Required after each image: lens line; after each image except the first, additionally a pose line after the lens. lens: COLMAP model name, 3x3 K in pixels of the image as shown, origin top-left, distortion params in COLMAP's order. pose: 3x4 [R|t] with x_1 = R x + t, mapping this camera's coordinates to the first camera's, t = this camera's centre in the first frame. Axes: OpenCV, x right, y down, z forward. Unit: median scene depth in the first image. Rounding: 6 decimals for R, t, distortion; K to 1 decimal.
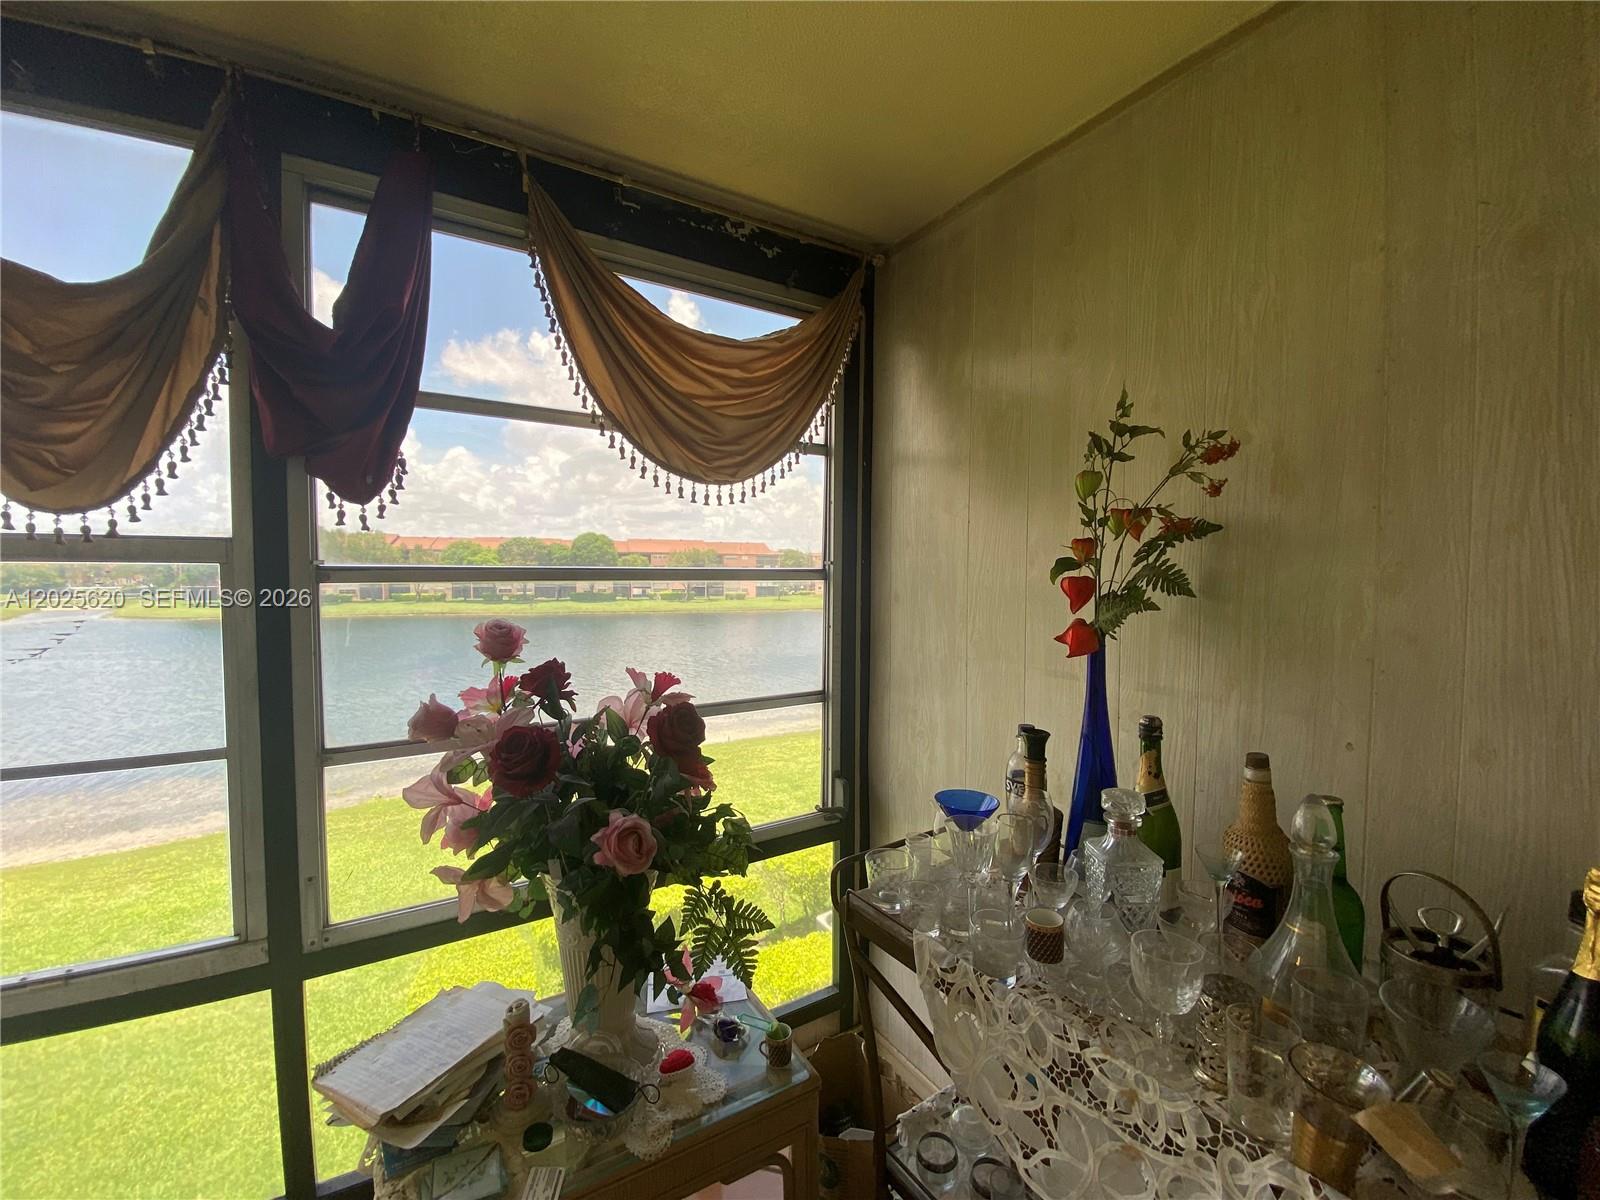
lens RADIAL K [[644.4, 0, 802.4], [0, 644.4, 600.6], [0, 0, 1]] dist [0.009256, -0.015294]
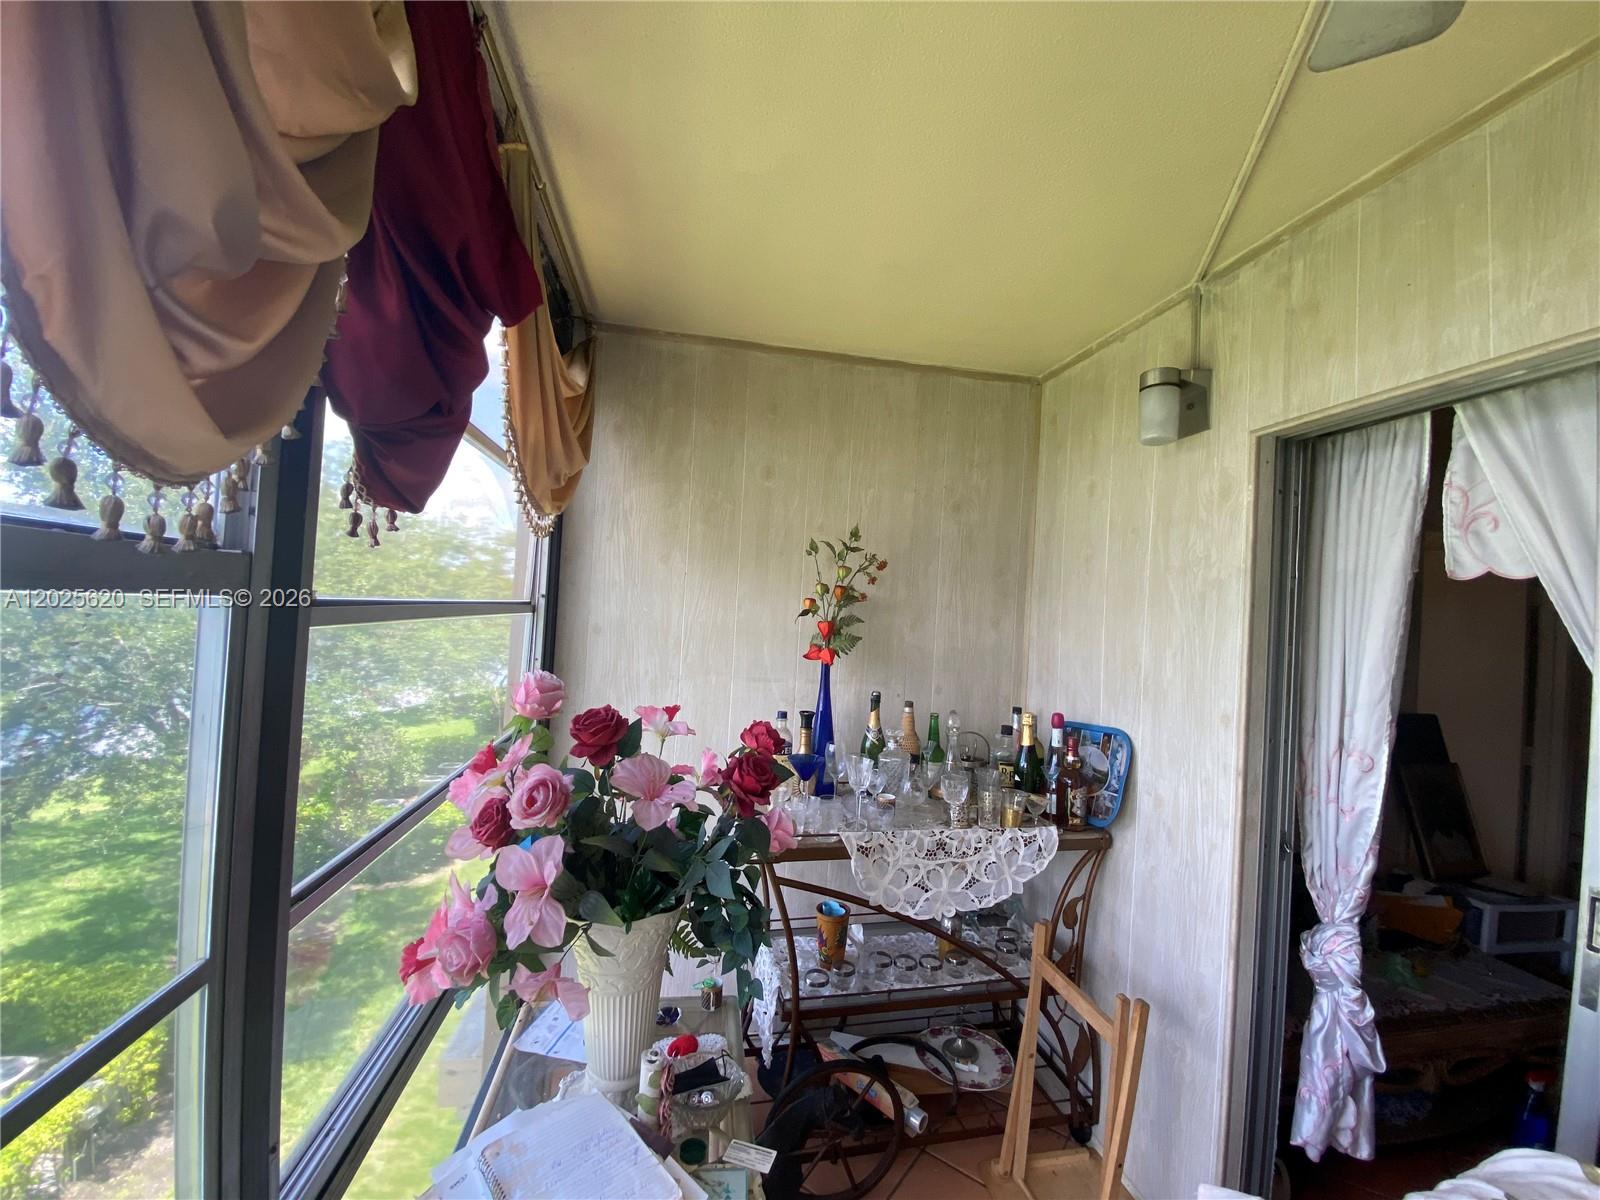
lens RADIAL K [[644.4, 0, 796.2], [0, 644.4, 601.2], [0, 0, 1]] dist [0.009256, -0.015294]
pose [[0.380807, 0.029077, 0.924197, -1.121446], [-0.009584, 0.999576, -0.027500, -0.039805], [-0.924605, 0.001615, 0.380924, 0.354040]]
